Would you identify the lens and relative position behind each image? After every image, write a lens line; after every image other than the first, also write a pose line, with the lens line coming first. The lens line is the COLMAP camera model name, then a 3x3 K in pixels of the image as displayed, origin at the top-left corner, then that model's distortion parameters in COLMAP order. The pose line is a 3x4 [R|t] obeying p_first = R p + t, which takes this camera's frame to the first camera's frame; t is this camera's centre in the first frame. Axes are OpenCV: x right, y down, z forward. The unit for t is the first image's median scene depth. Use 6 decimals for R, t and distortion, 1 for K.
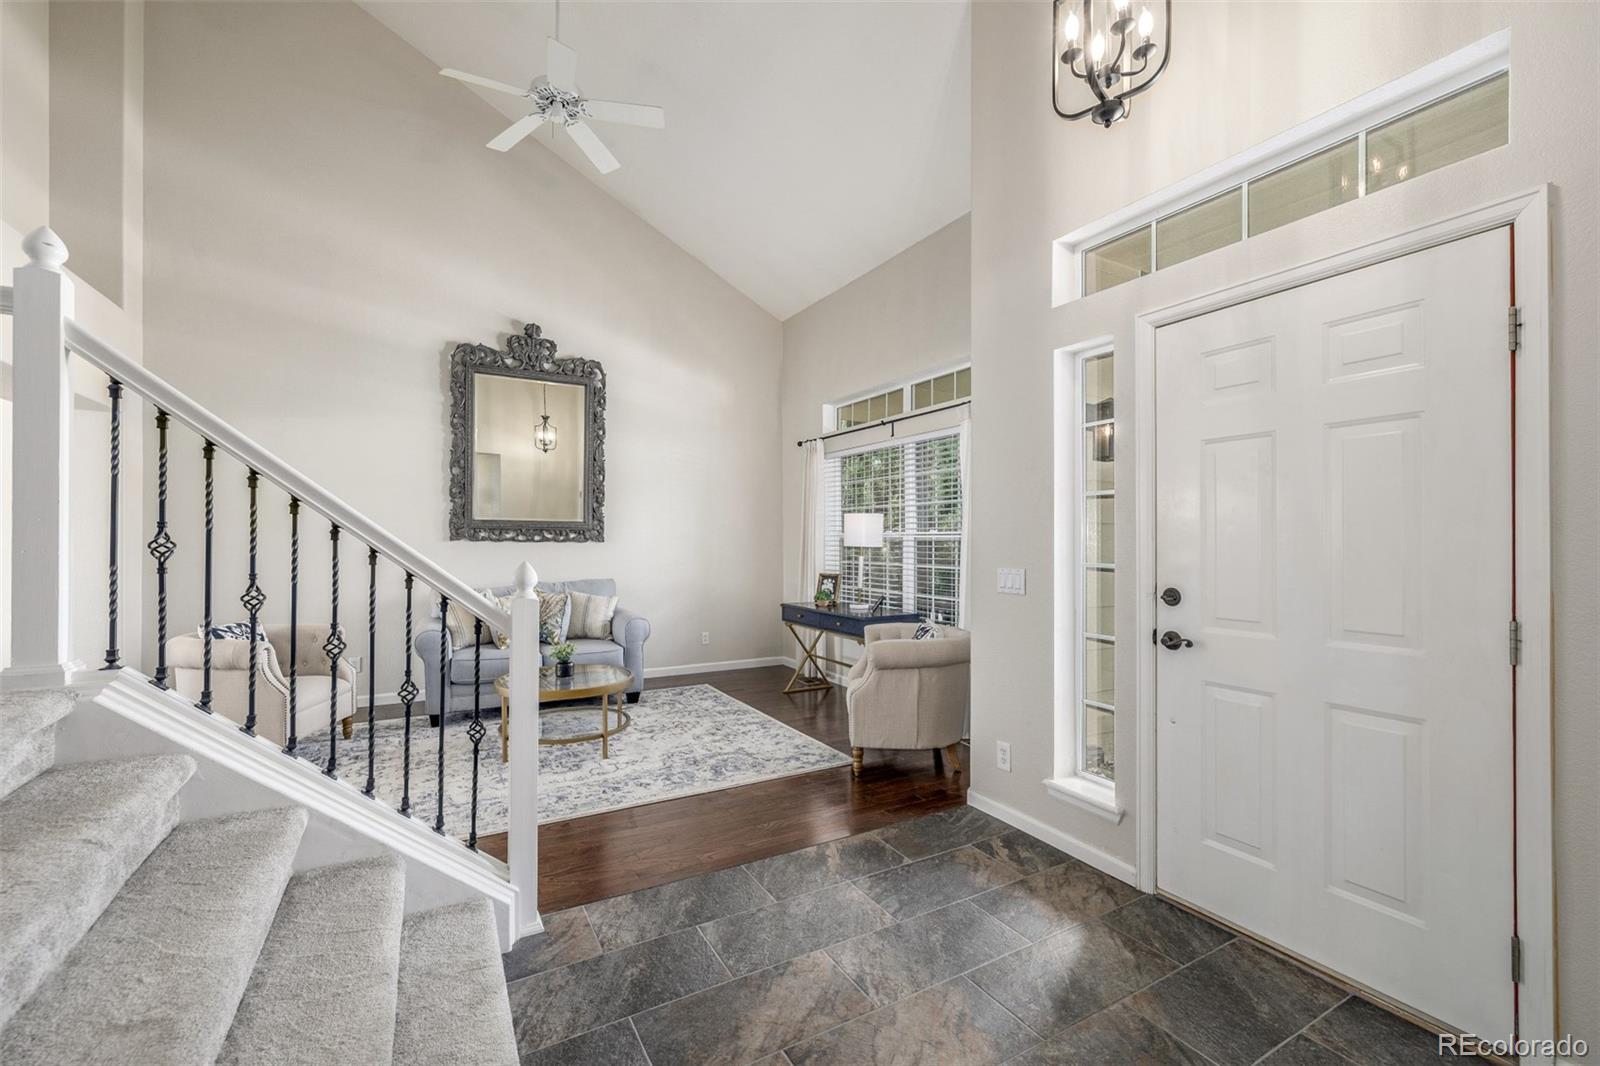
lens RADIAL K [[671.9, 0, 798.2], [0, 671.9, 535.5], [0, 0, 1]] dist [-0.000114, -0.000448]
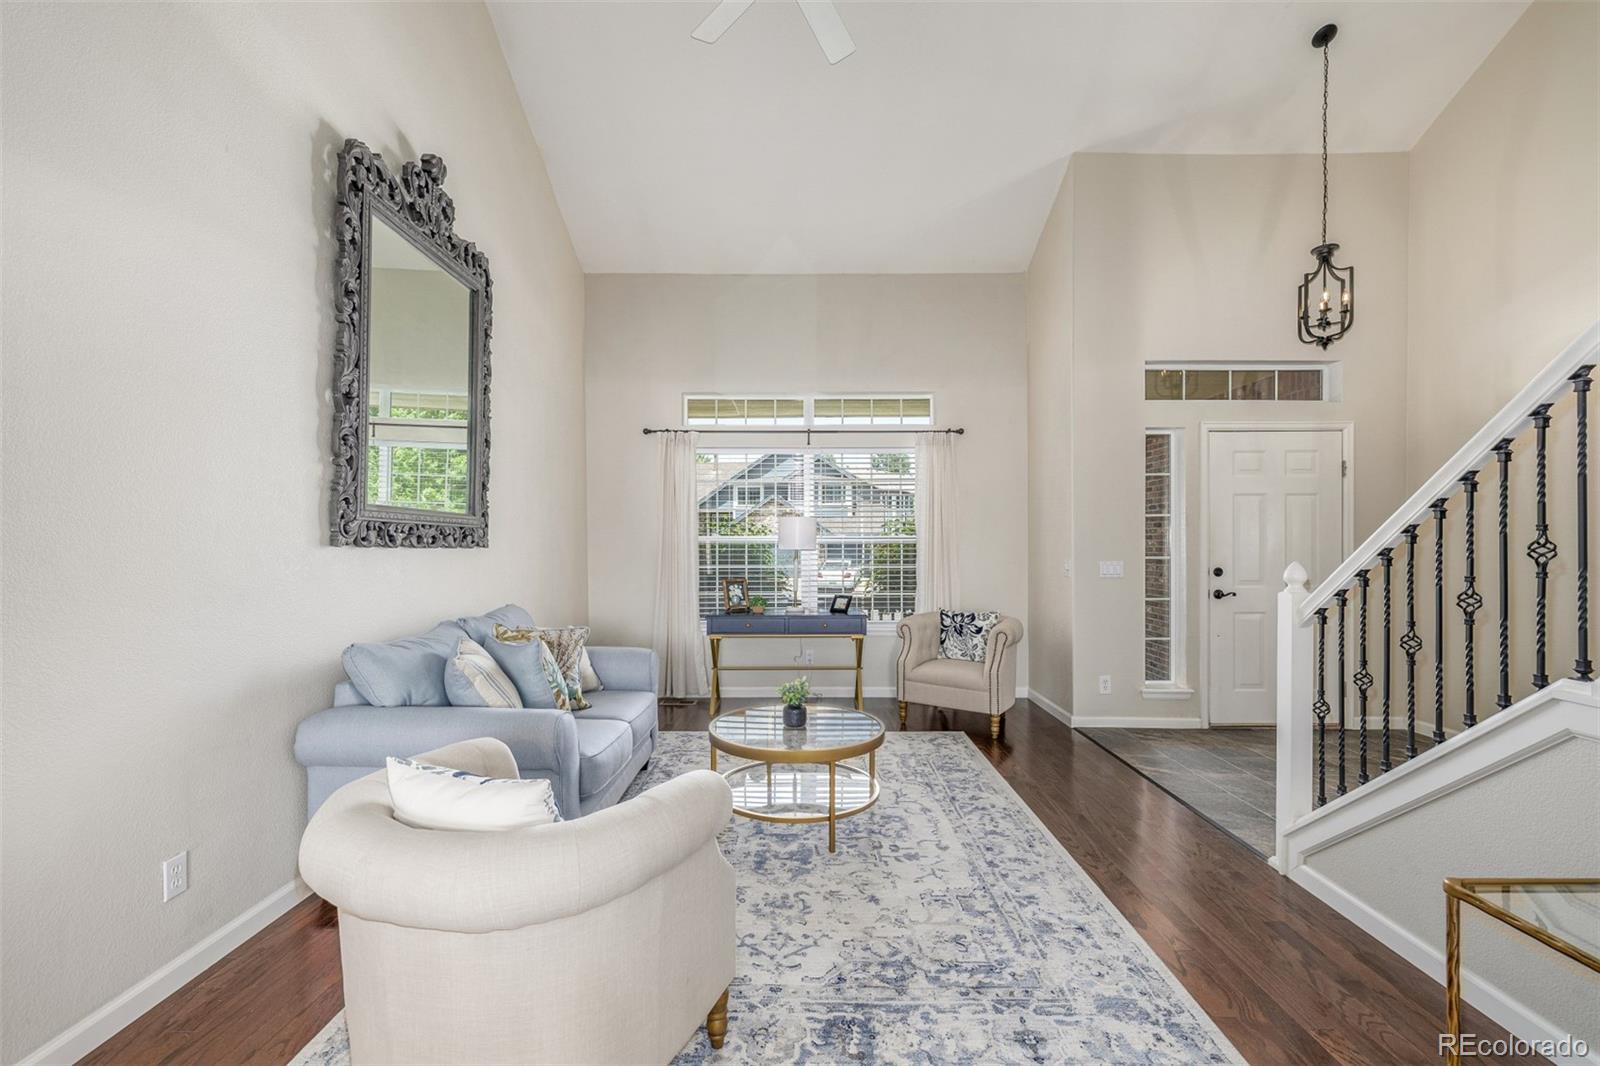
lens RADIAL K [[671.9, 0, 793.5], [0, 671.9, 542.5], [0, 0, 1]] dist [-0.000114, -0.000448]
pose [[0.497602, -0.000597, 0.867405, -1.043339], [-0.004686, 0.999983, 0.003376, 0.003010], [-0.867393, -0.005745, 0.497591, 0.655131]]
